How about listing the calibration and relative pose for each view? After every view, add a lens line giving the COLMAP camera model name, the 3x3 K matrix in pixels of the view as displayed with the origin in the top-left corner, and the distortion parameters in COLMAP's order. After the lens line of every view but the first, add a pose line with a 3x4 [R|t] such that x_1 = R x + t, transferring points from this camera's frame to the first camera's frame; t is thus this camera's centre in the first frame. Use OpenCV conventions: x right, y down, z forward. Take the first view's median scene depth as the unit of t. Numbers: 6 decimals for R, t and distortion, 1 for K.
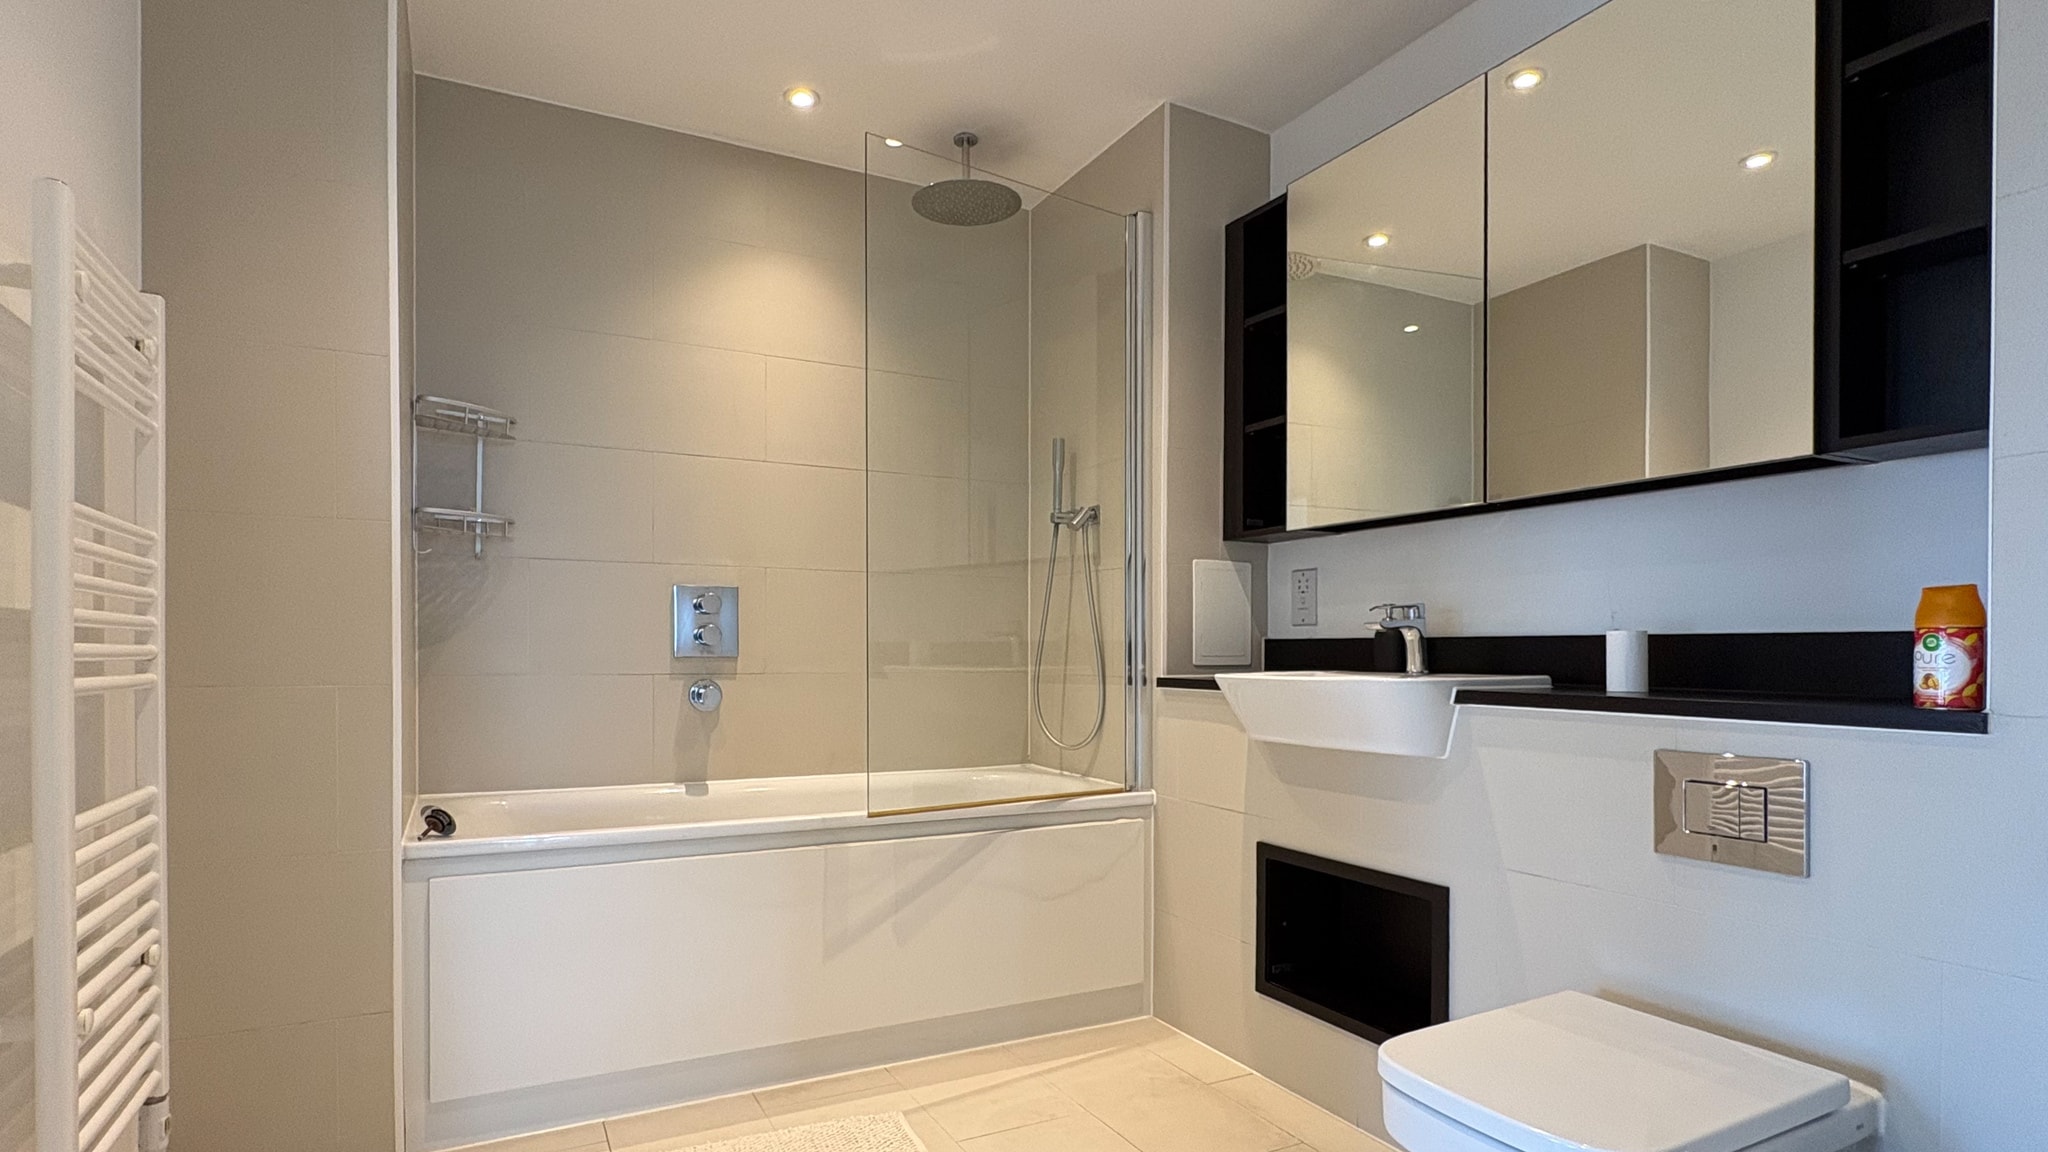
lens RADIAL K [[1021.0, 0, 1022.9], [0, 1021.0, 668.0], [0, 0, 1]] dist [-0.003216, -0.000809]
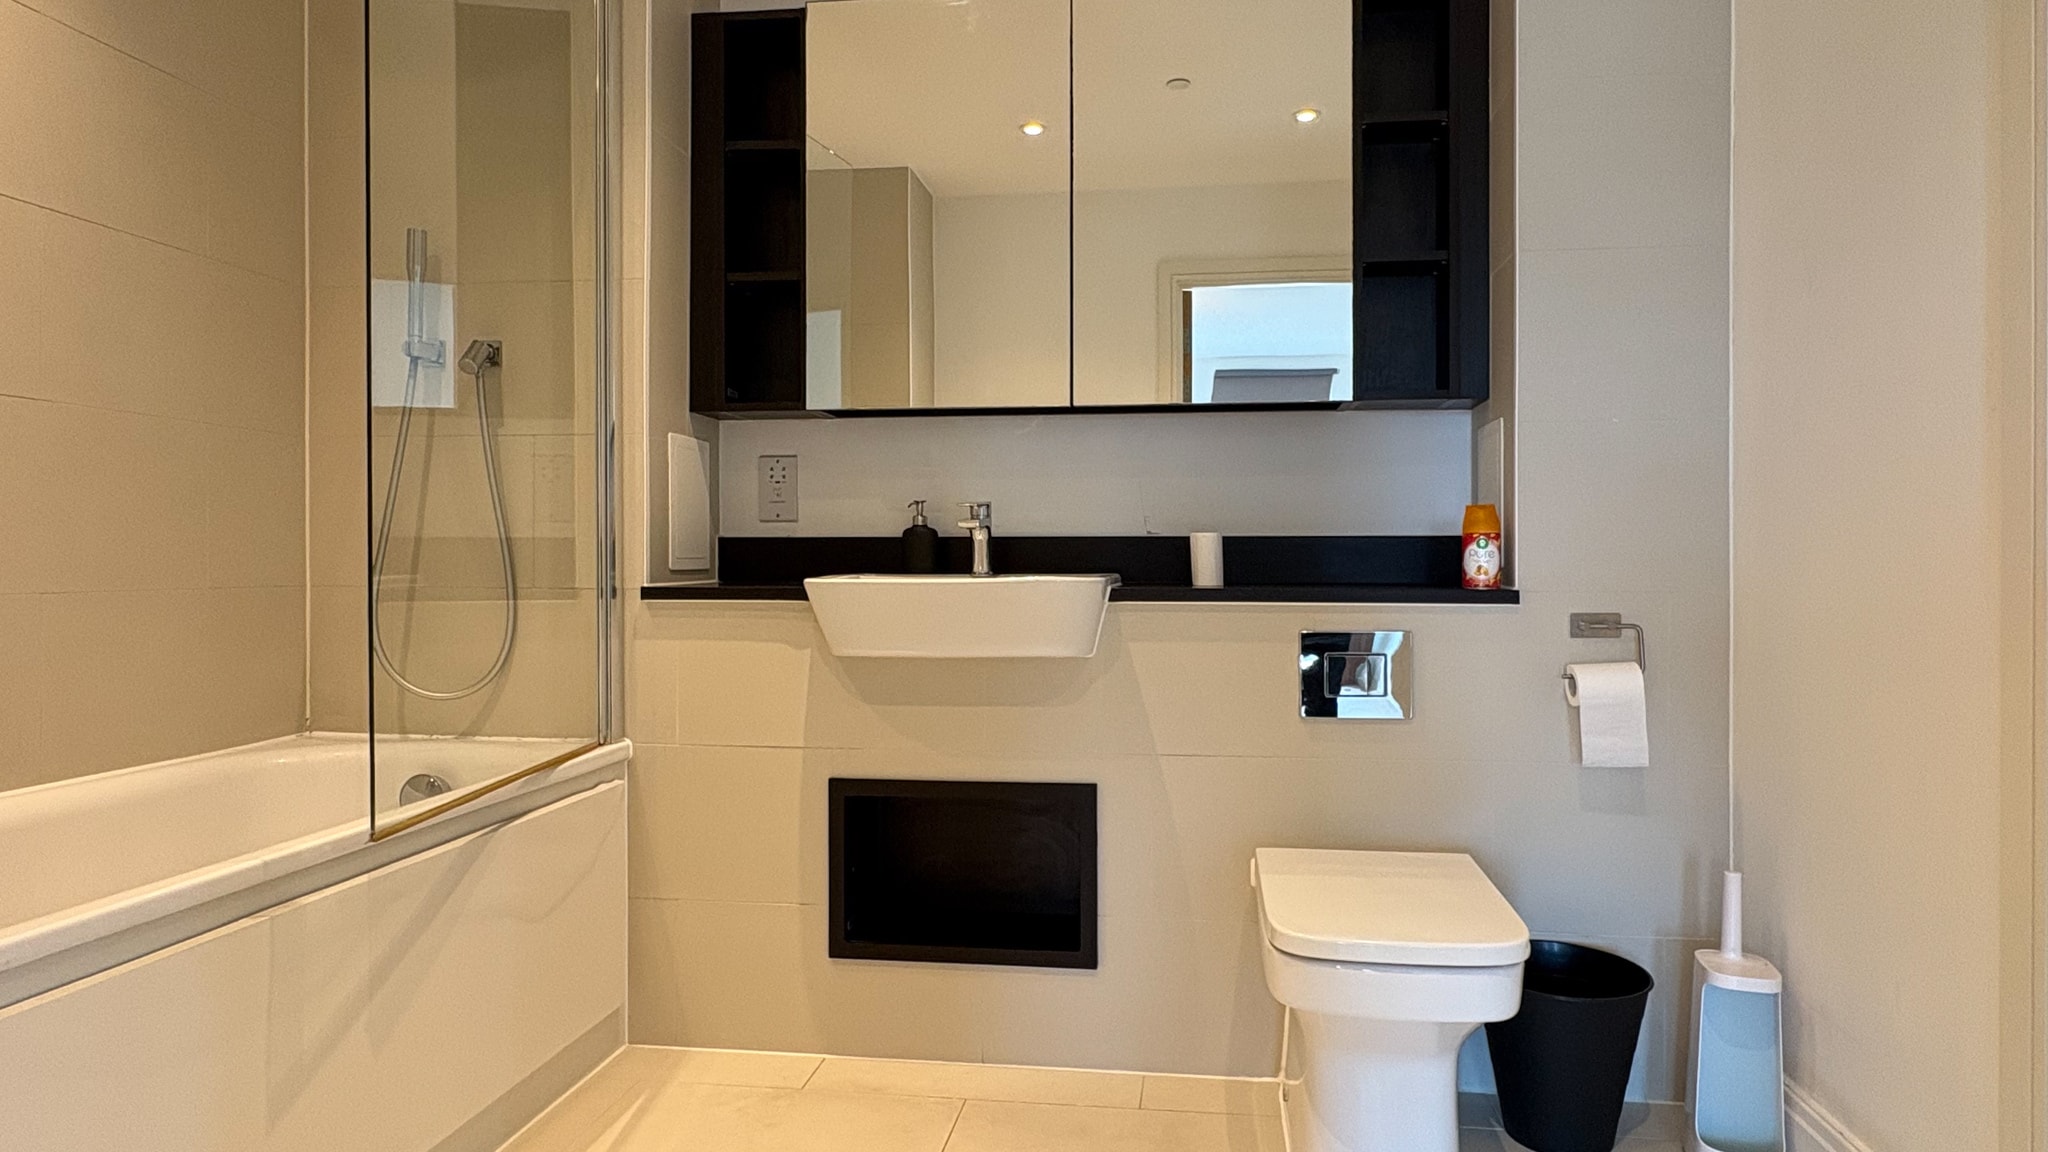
lens RADIAL K [[1159.7, 0, 1024.0], [0, 1159.7, 576.0], [0, 0, 1]] dist [0.001138, 0.000073]
pose [[0.575034, -0.015653, 0.817979, -0.441019], [0.016154, 0.999839, 0.007777, -0.000848], [-0.817970, 0.008742, 0.575195, 0.311762]]
